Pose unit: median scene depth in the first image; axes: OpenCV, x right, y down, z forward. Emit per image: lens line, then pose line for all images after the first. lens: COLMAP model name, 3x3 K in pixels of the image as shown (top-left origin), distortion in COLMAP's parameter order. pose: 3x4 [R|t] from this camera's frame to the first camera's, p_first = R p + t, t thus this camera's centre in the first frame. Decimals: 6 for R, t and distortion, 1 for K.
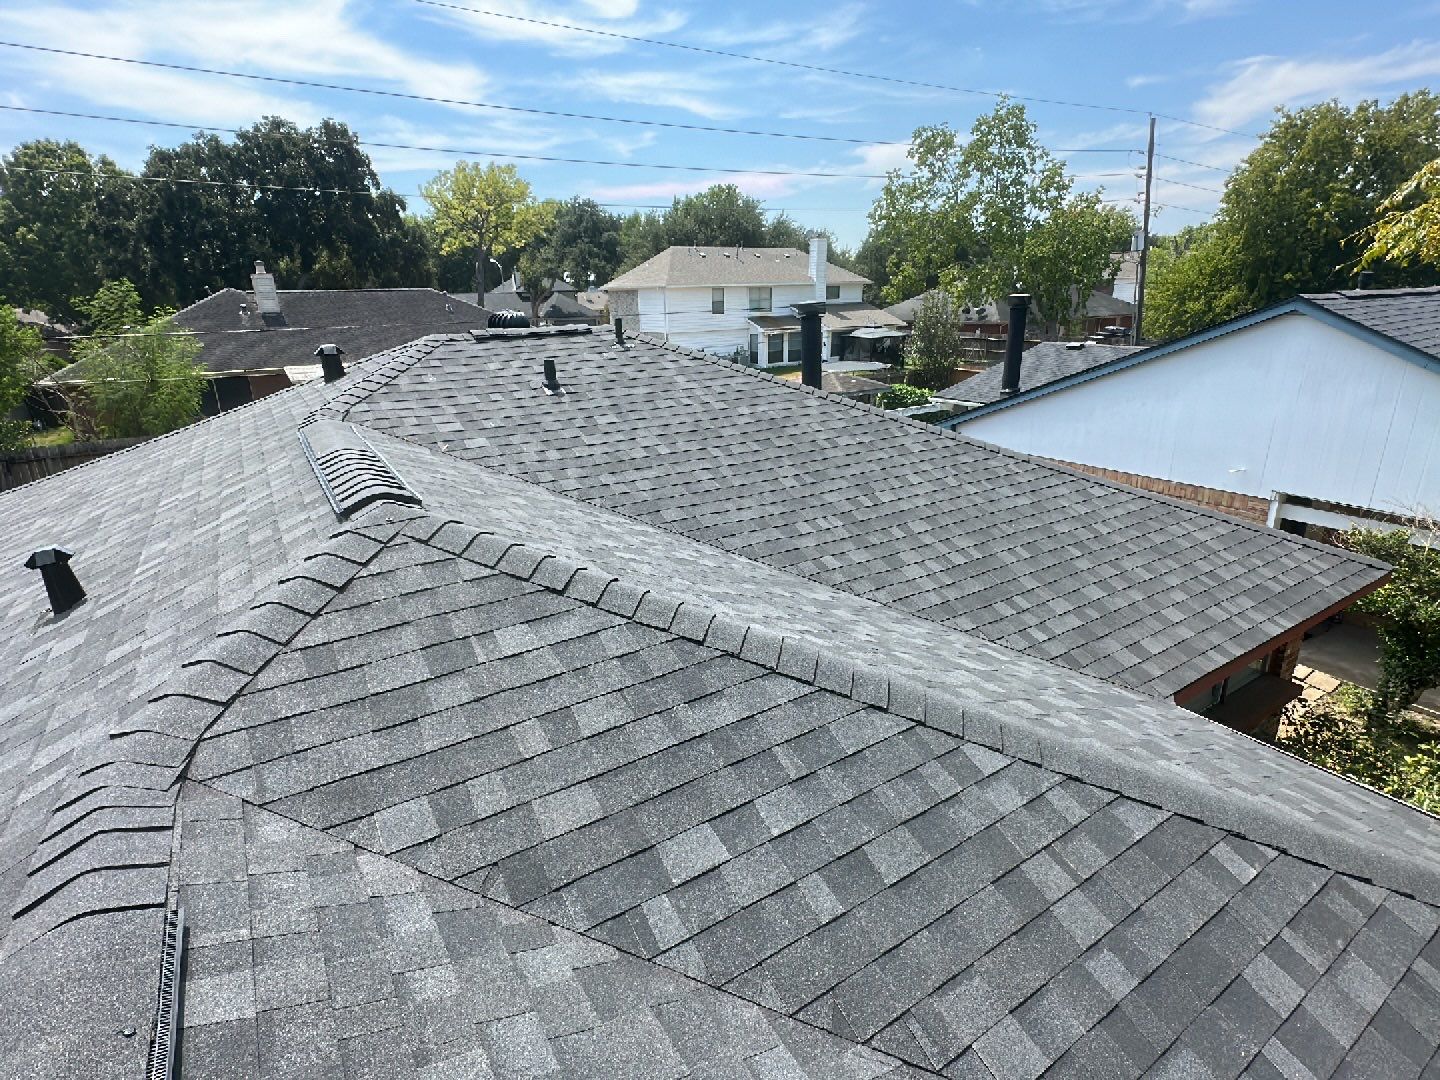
lens RADIAL K [[574.3, 0, 728.5], [0, 574.3, 543.3], [0, 0, 1]] dist [-0.007303, 0.000544]
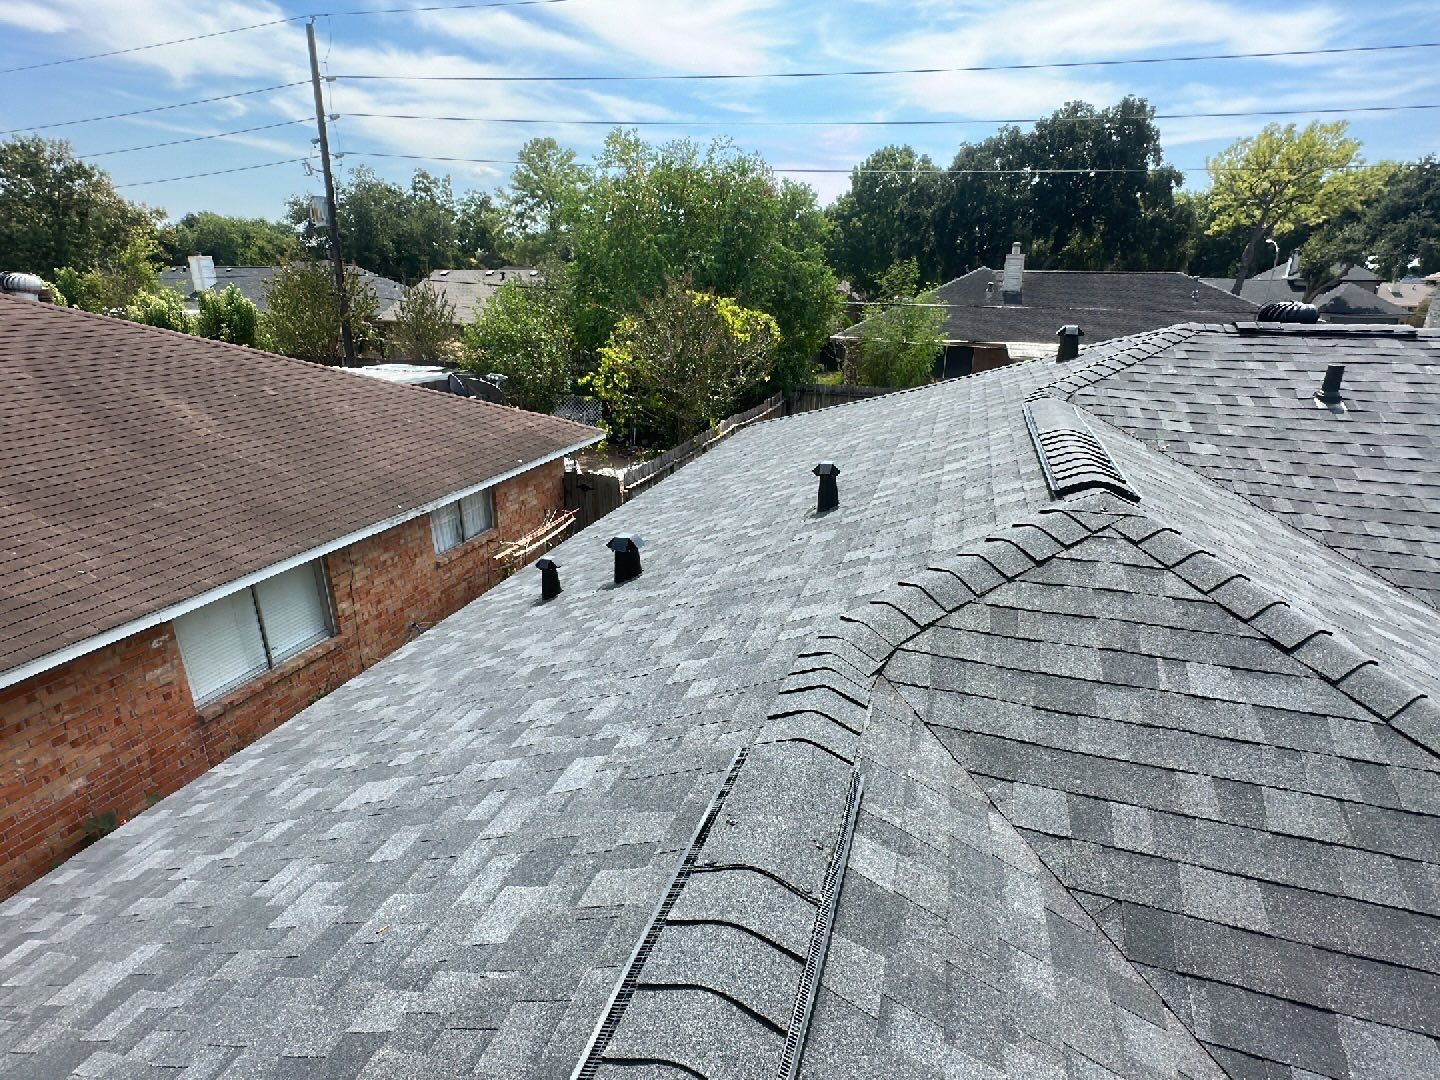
lens RADIAL K [[574.3, 0, 721.2], [0, 574.3, 539.5], [0, 0, 1]] dist [-0.007303, 0.000544]
pose [[0.726162, 0.305679, -0.615831, -0.419778], [-0.295253, 0.947573, 0.122196, 0.073892], [0.620898, 0.093092, 0.778344, -0.143681]]
